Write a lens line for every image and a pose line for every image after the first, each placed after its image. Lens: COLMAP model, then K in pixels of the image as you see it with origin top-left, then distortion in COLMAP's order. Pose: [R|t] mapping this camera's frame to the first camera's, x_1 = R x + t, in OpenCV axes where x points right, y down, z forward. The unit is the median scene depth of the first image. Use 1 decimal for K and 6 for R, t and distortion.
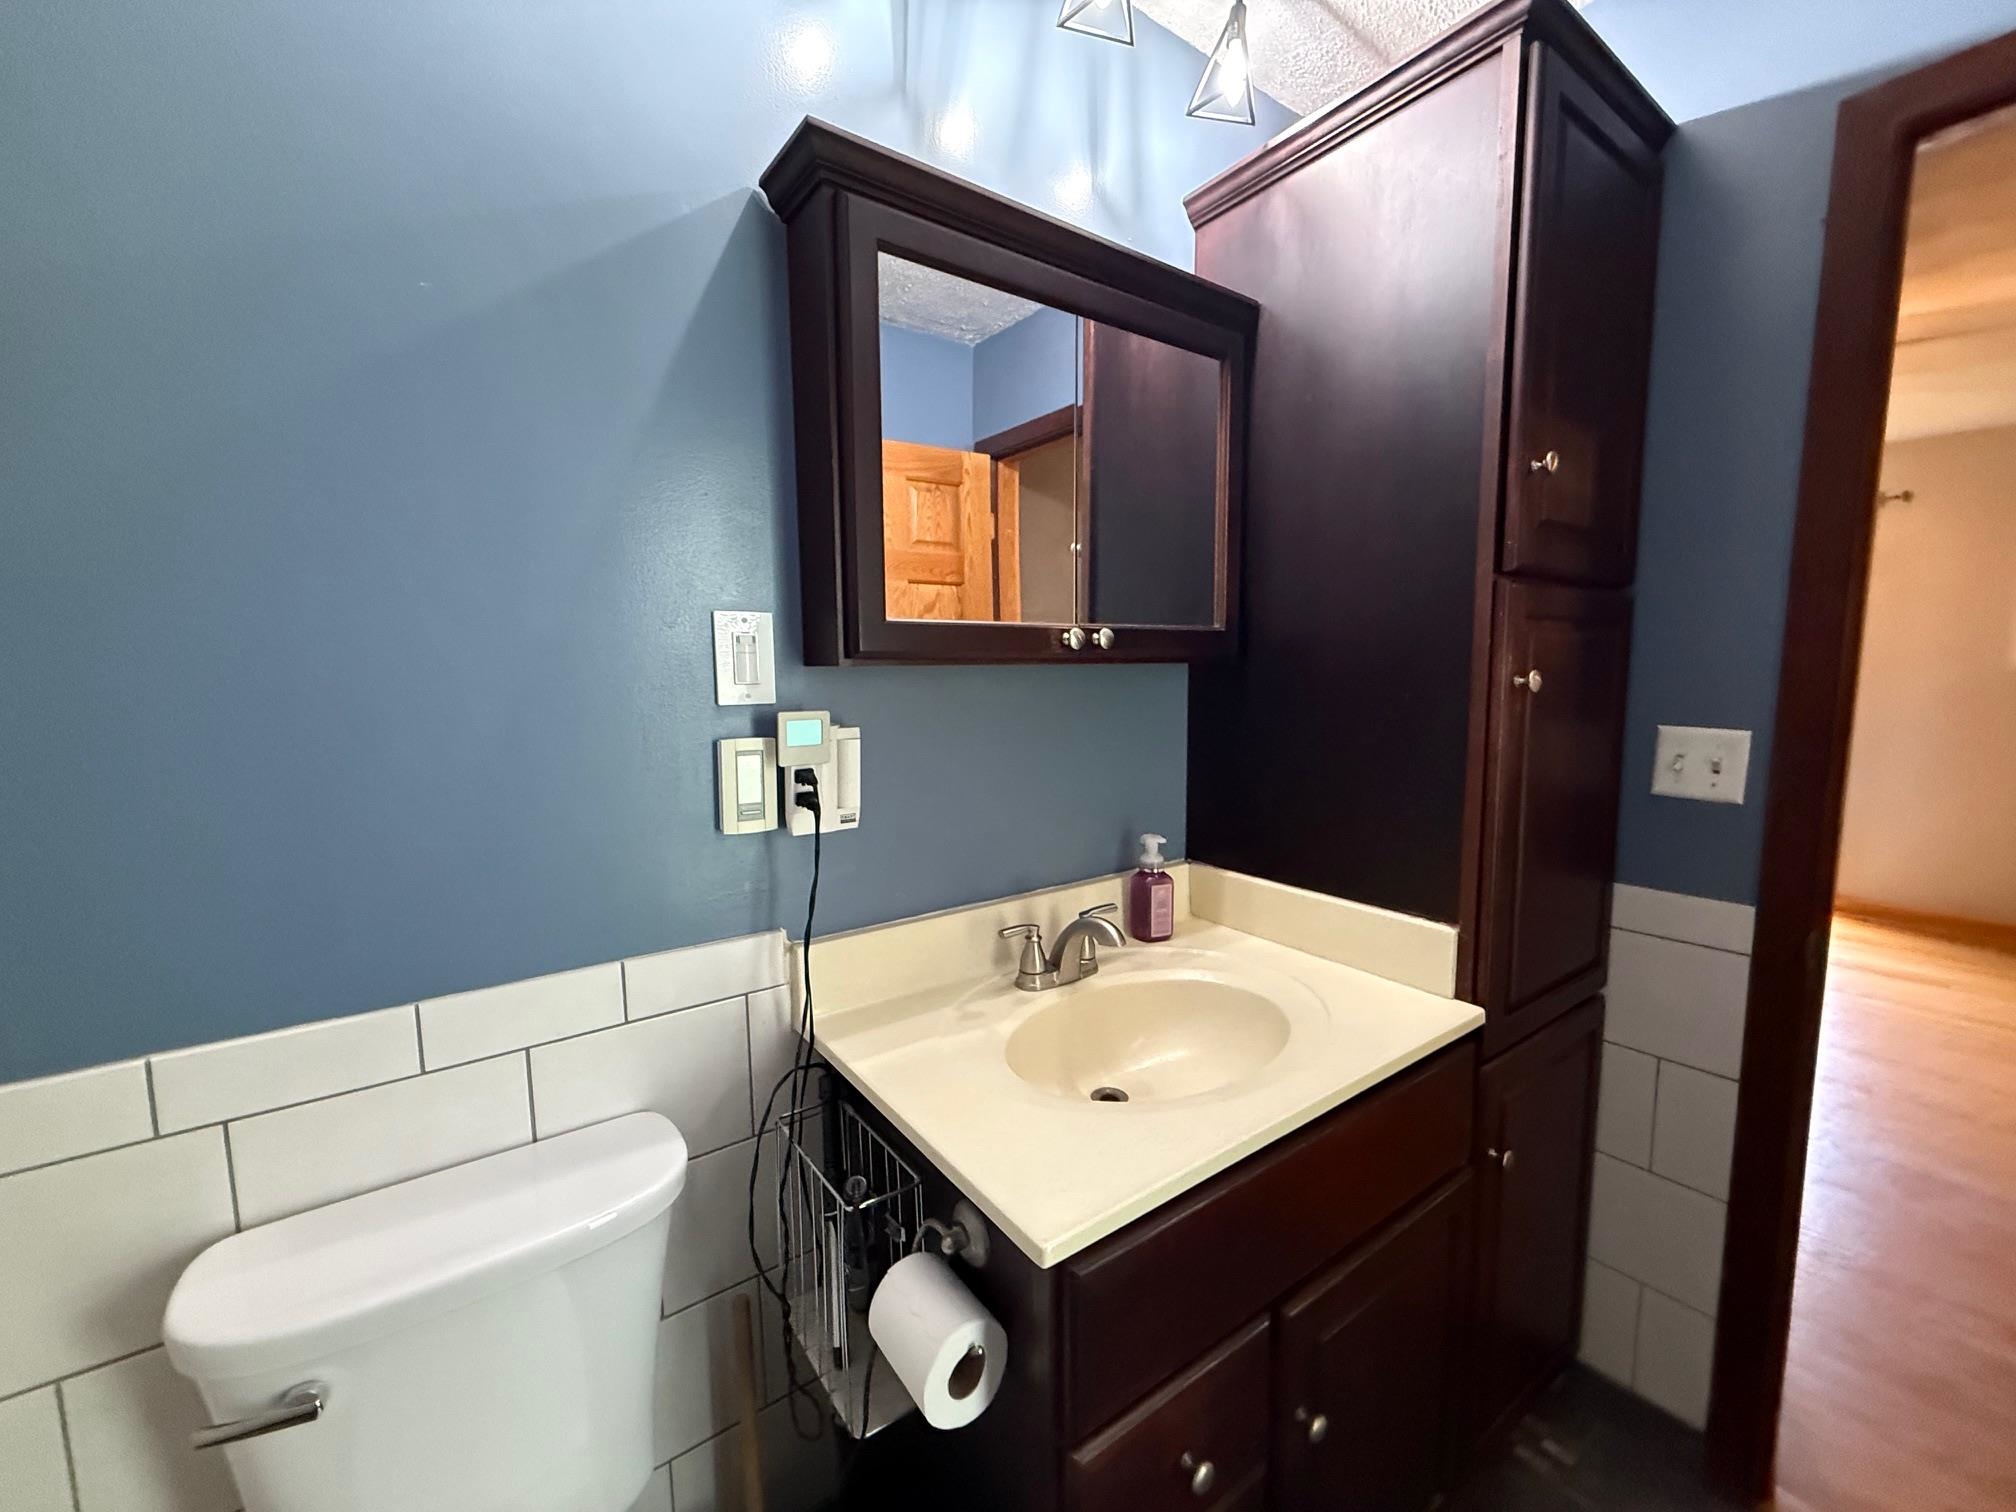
lens RADIAL K [[803.5, 0, 999.6], [0, 803.5, 755.2], [0, 0, 1]] dist [0.002283, 0.000068]
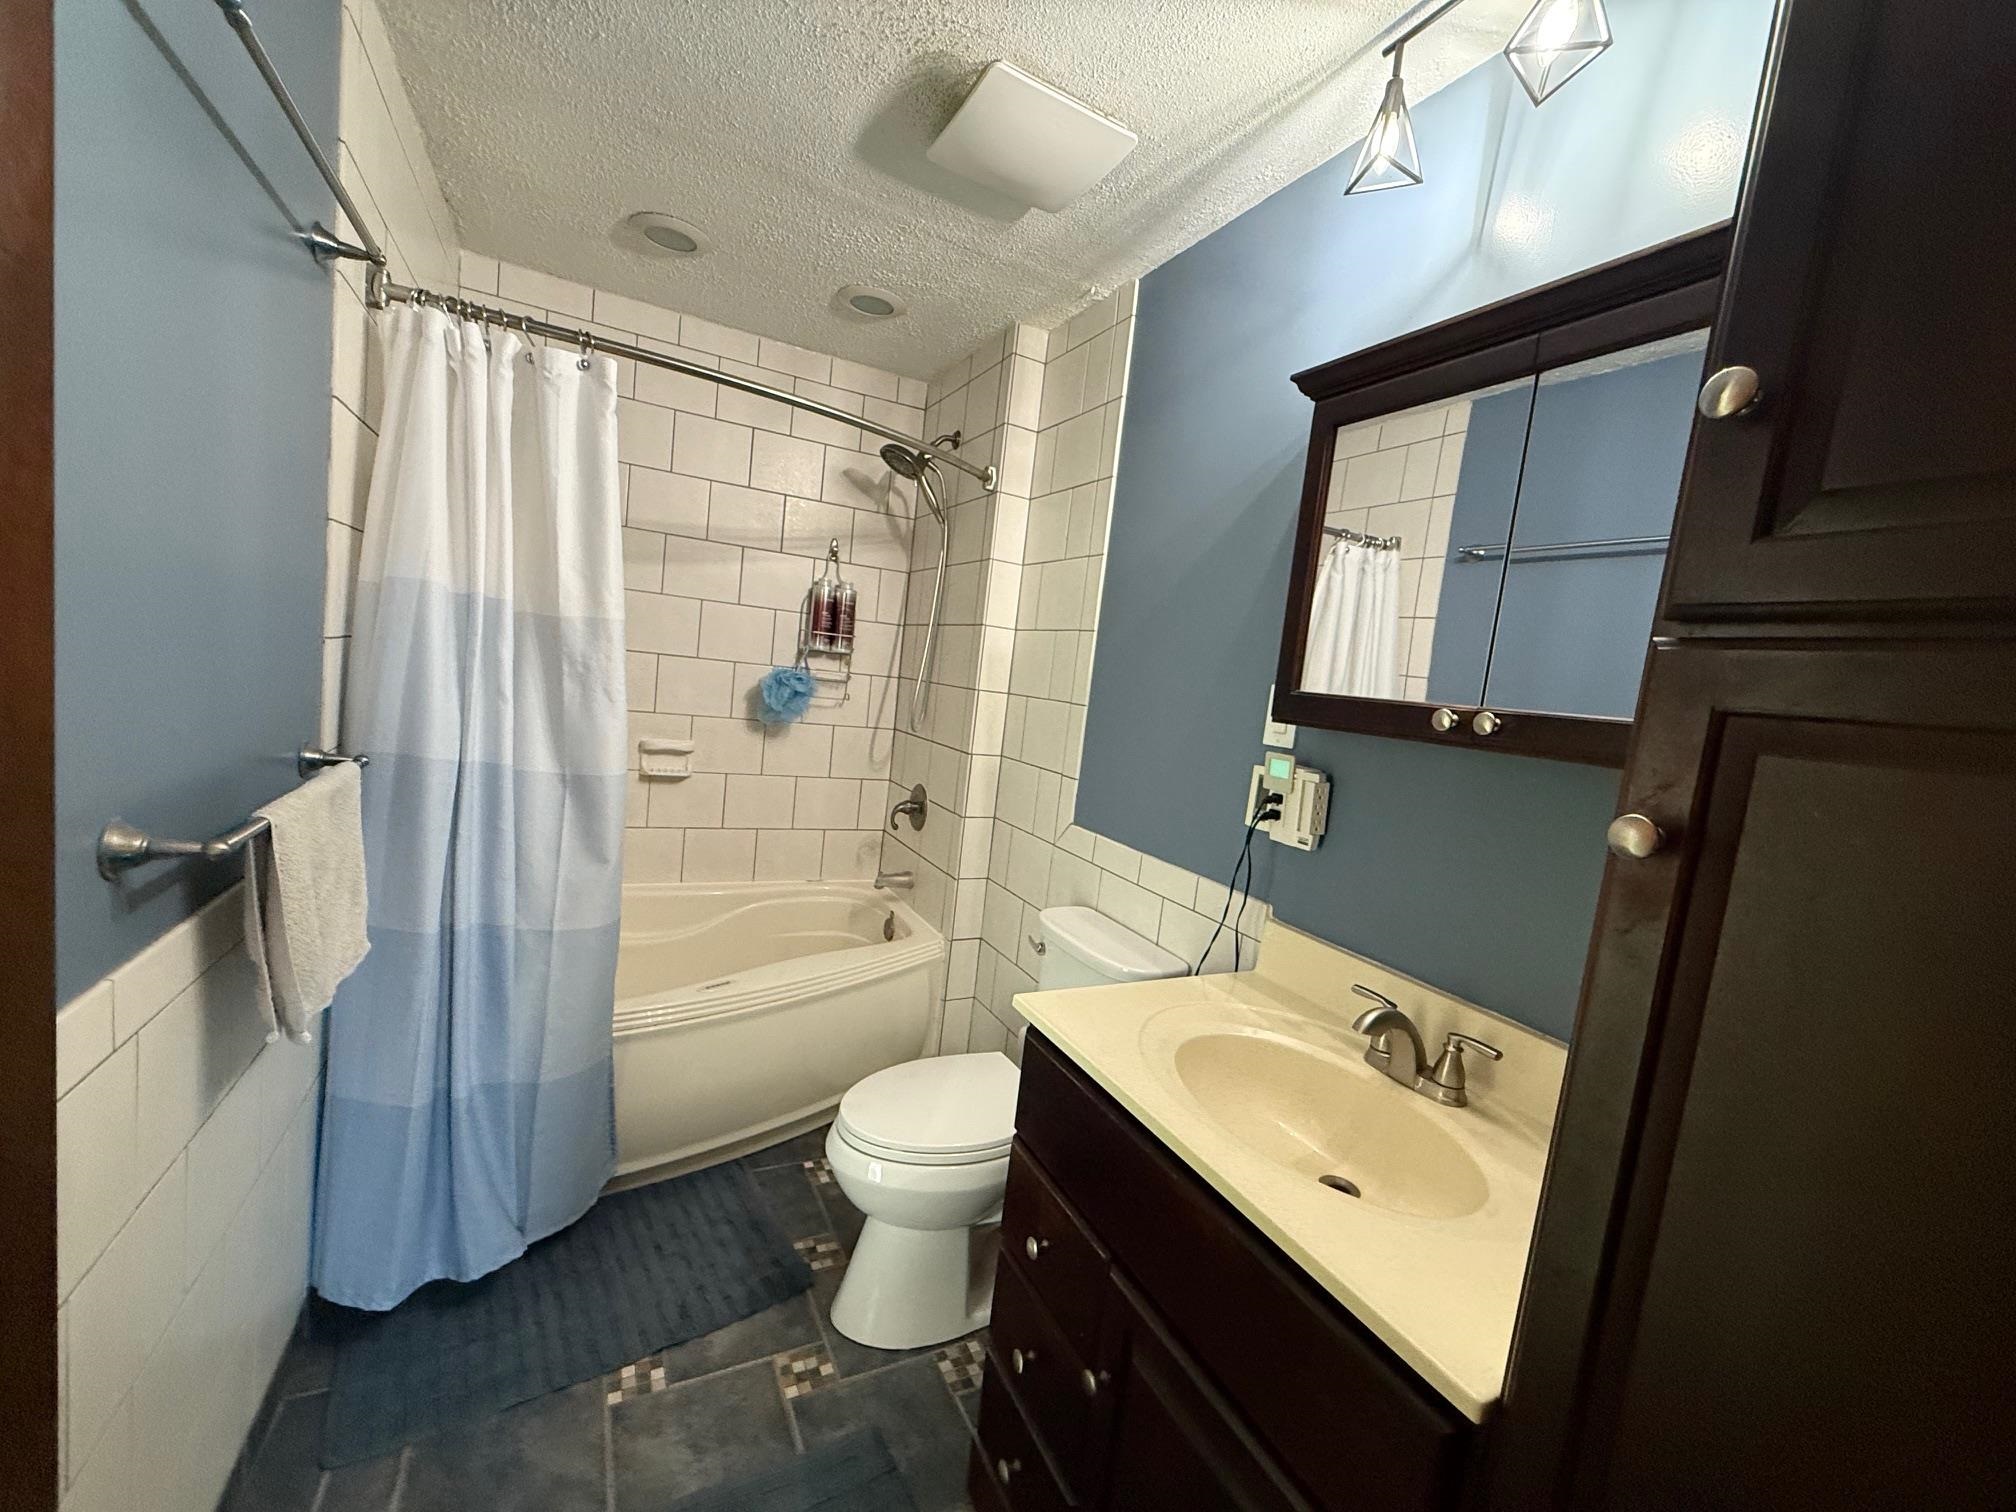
lens RADIAL K [[803.5, 0, 1004.1], [0, 803.5, 751.0], [0, 0, 1]] dist [0.002283, 0.000068]
pose [[-0.138069, 0.090995, -0.986234, 1.114595], [-0.221569, 0.967695, 0.120303, -0.108421], [0.965321, 0.235129, -0.113447, 0.611701]]
